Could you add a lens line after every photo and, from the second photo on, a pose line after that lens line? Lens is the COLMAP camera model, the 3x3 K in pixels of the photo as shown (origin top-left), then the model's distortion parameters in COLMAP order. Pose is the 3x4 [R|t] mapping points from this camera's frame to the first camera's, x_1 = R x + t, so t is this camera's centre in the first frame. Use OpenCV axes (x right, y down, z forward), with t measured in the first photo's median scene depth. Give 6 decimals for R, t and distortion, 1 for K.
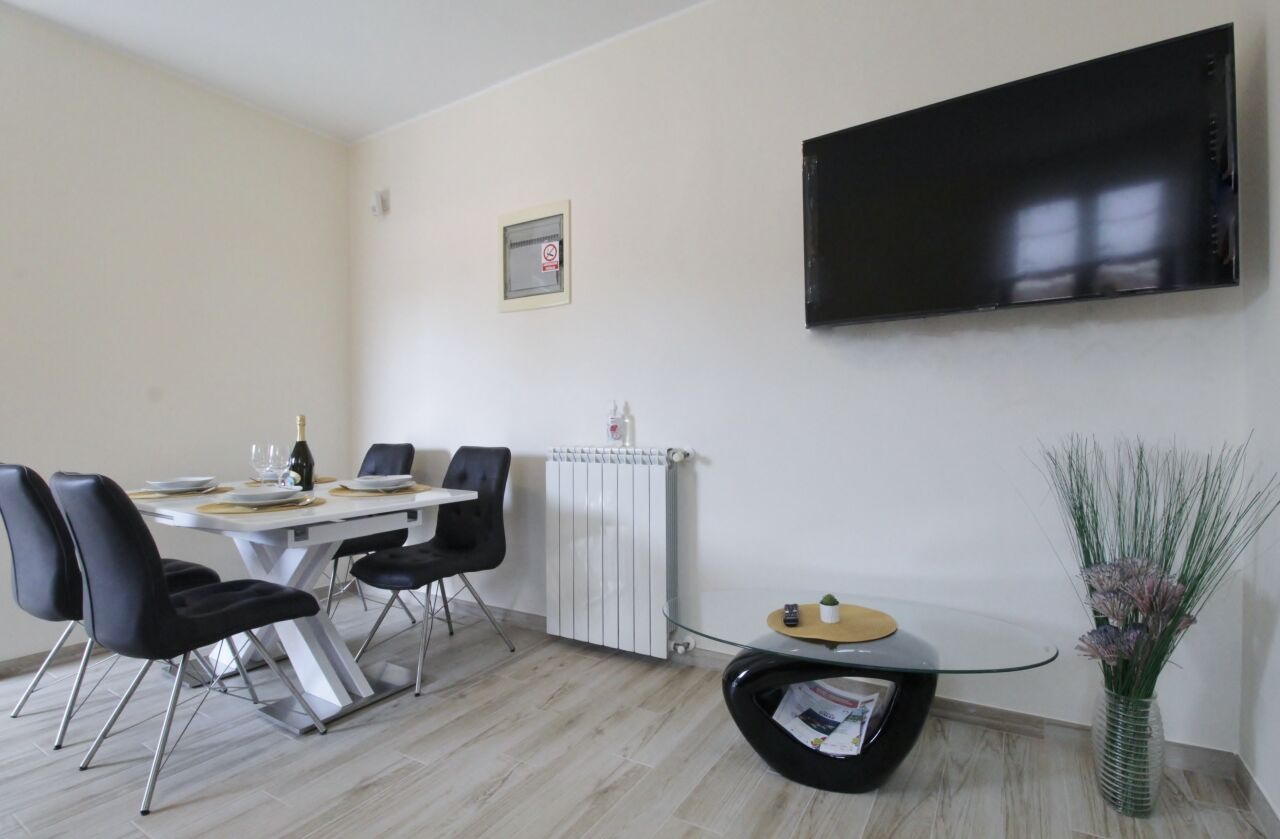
lens RADIAL K [[606.0, 0, 653.8], [0, 606.0, 422.9], [0, 0, 1]] dist [-0.015339, -0.001684]
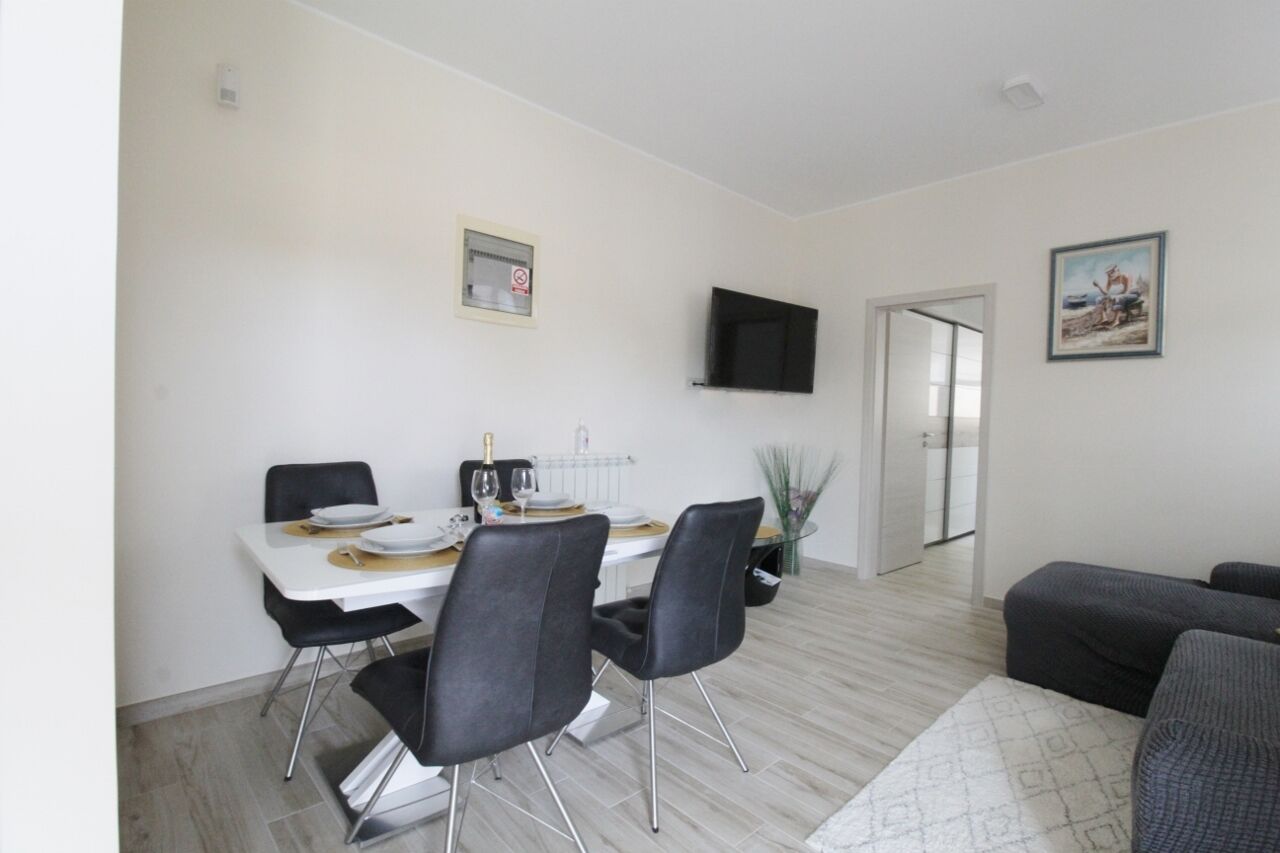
lens RADIAL K [[596.5, 0, 656.3], [0, 596.5, 431.6], [0, 0, 1]] dist [-0.001553, -0.011614]
pose [[0.269993, -0.005969, 0.962844, -1.300775], [-0.029386, 0.999464, 0.014437, -0.032915], [-0.962414, -0.032192, 0.269673, 0.543637]]
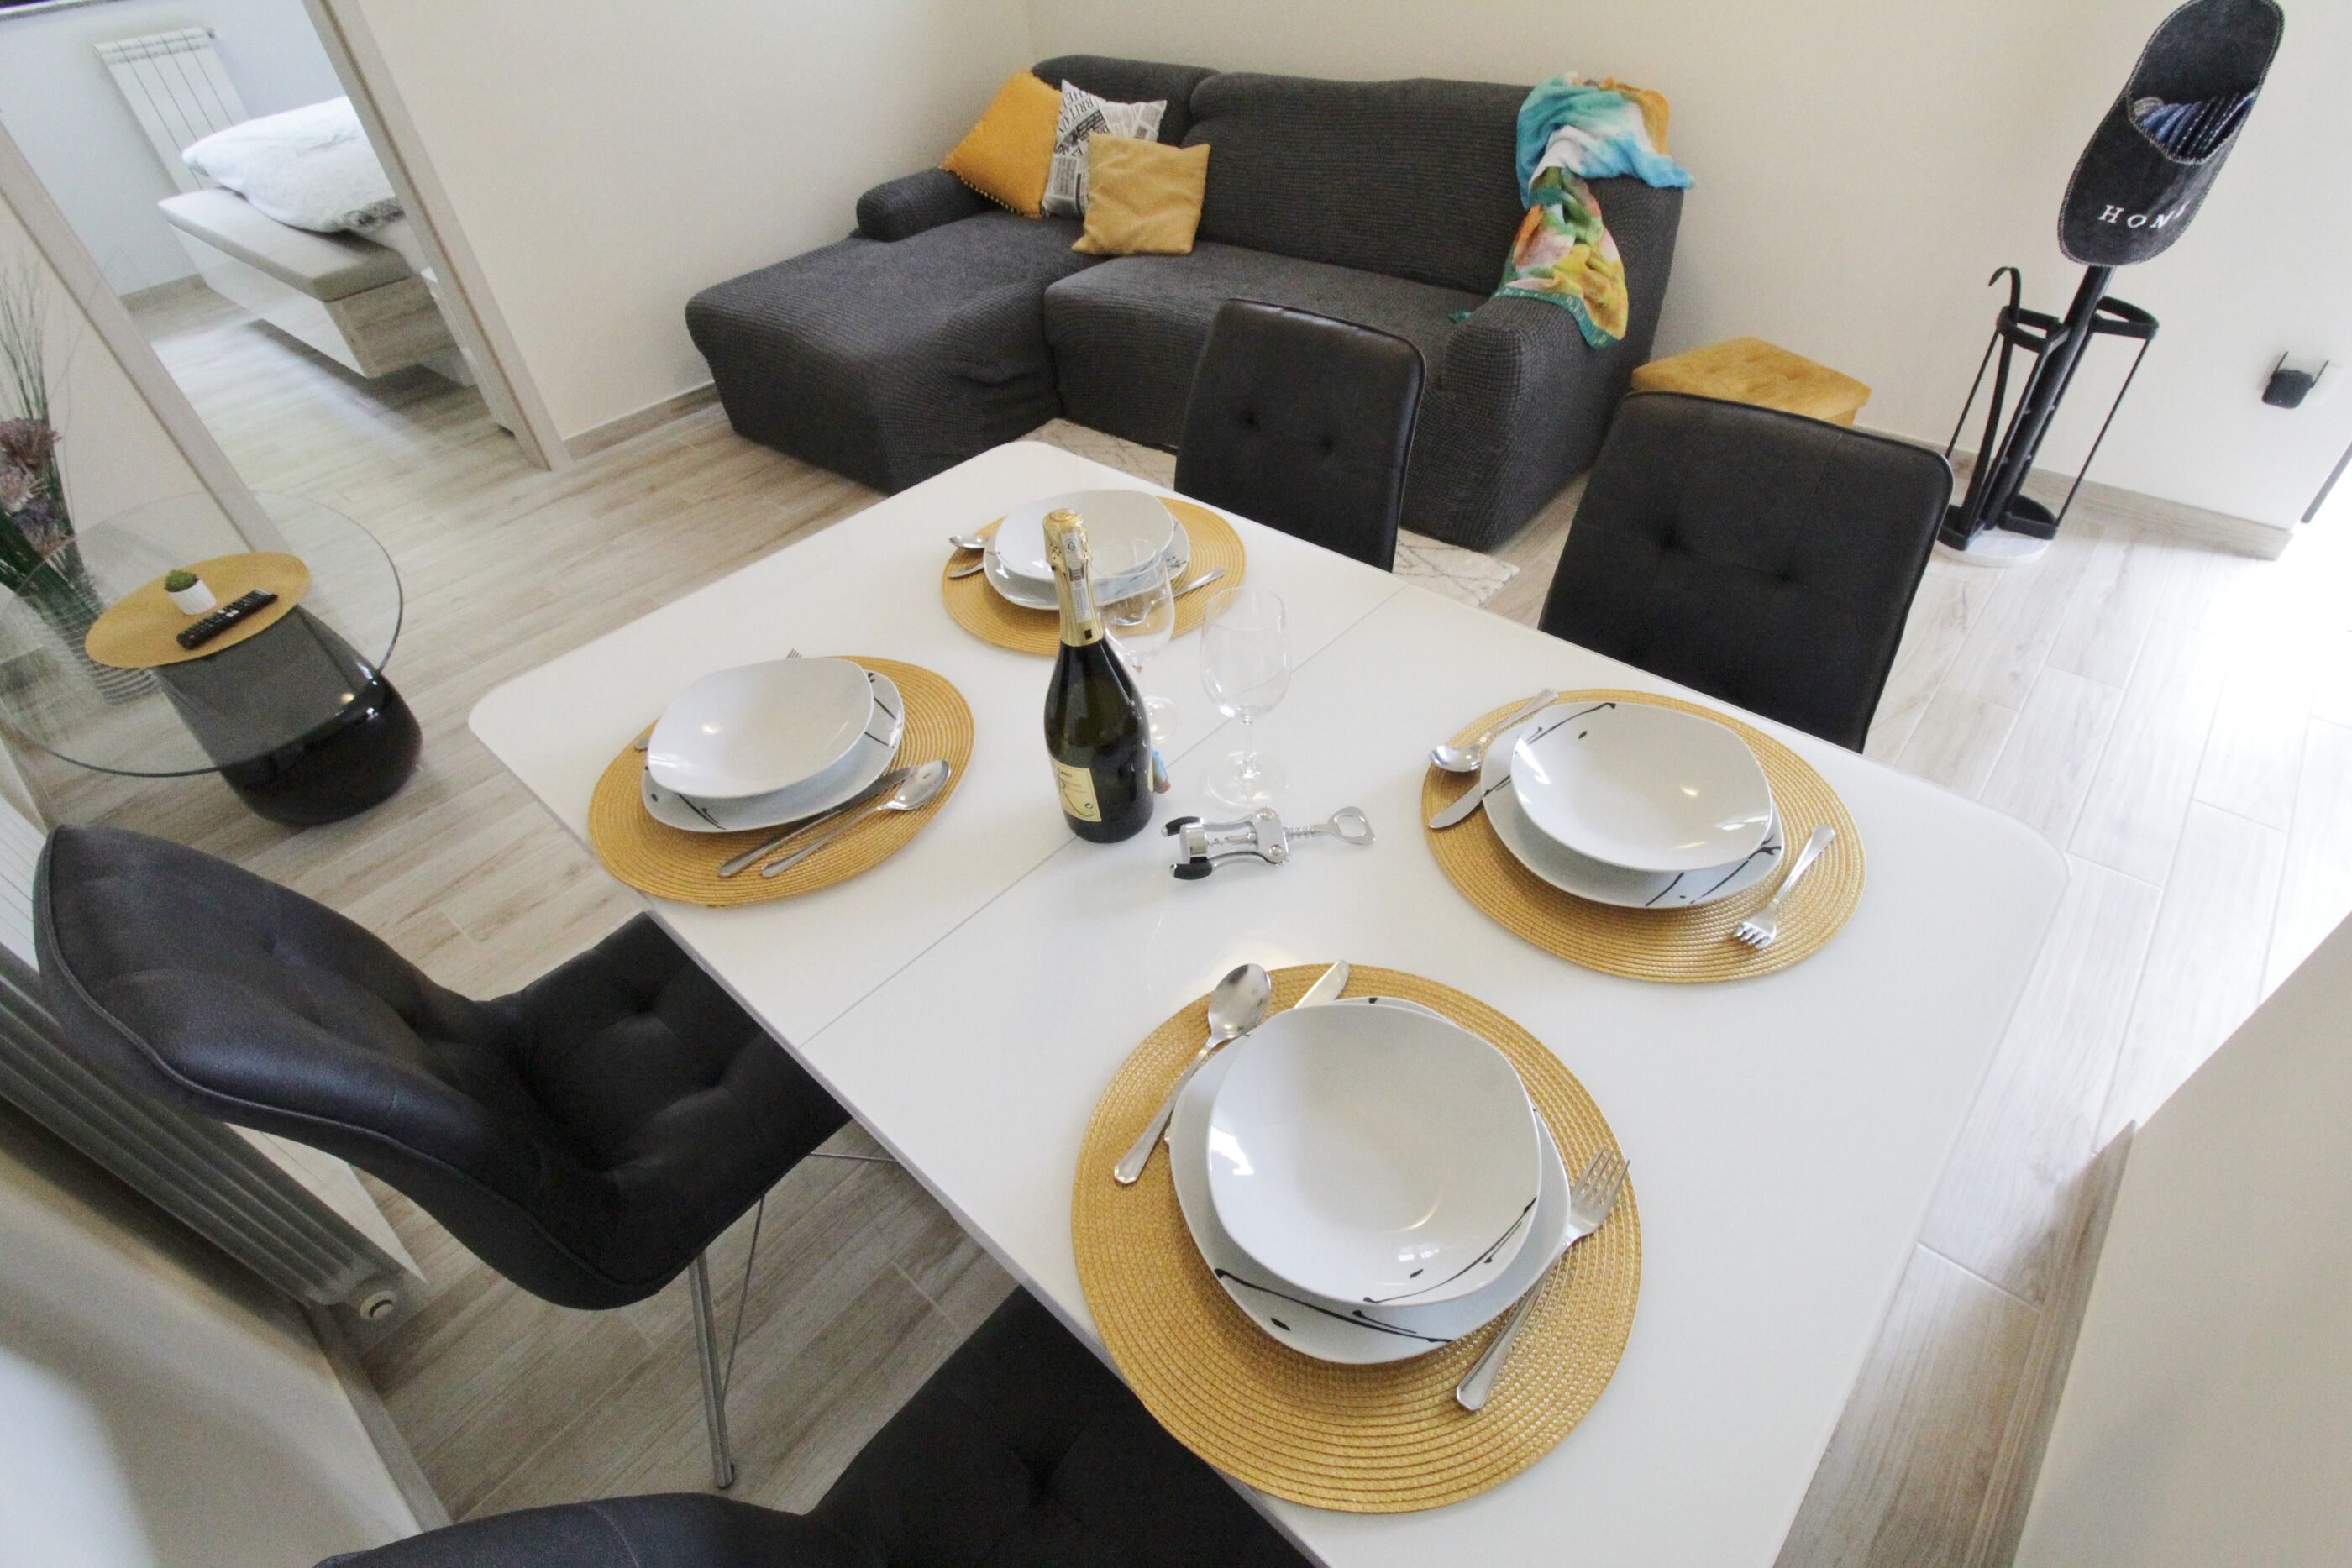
lens RADIAL K [[1096.1, 0, 1212.1], [0, 1096.1, 806.2], [0, 0, 1]] dist [-0.001553, -0.011614]
pose [[-0.984535, -0.067098, 0.161827, -0.680743], [0.063020, 0.726256, 0.684529, -0.164686], [-0.163458, 0.684142, -0.710796, 1.267039]]
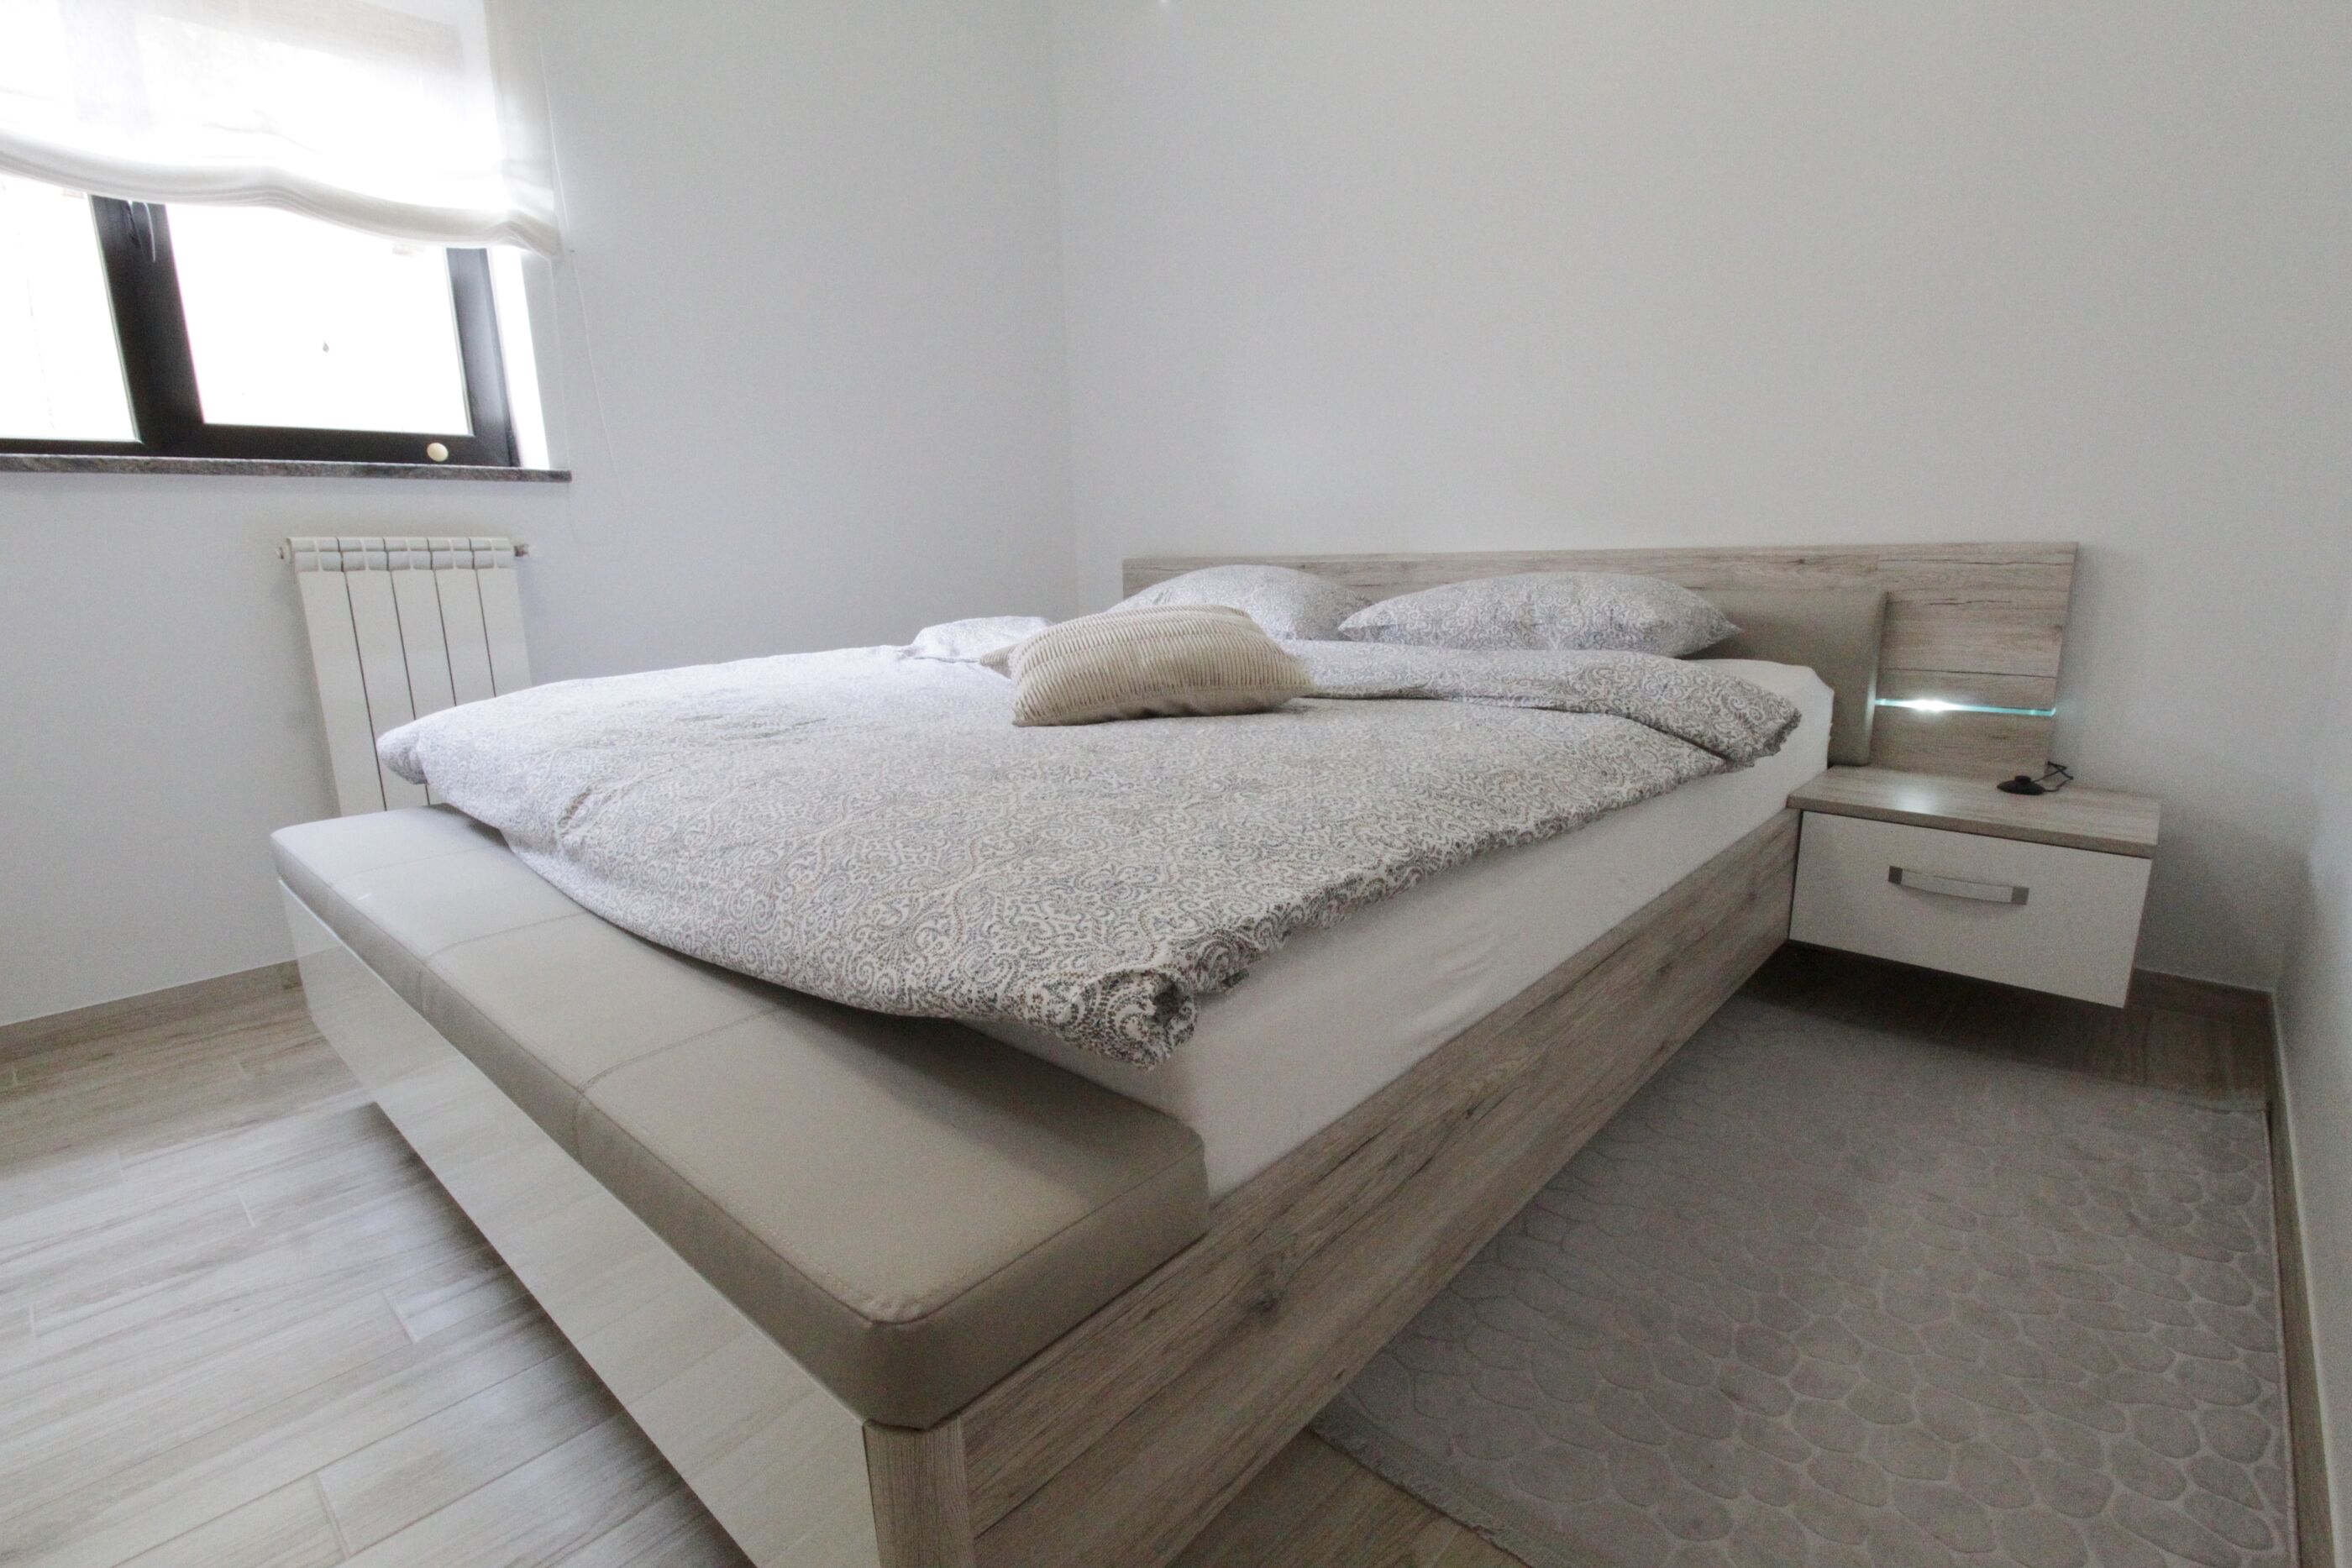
lens RADIAL K [[1096.1, 0, 1187.1], [0, 1096.1, 773.9], [0, 0, 1]] dist [-0.001553, -0.011614]
pose [[-0.979511, -0.007664, 0.201246, 0.571843], [0.031908, 0.980749, 0.192650, 0.044698], [-0.198848, 0.195124, -0.960409, 0.237275]]
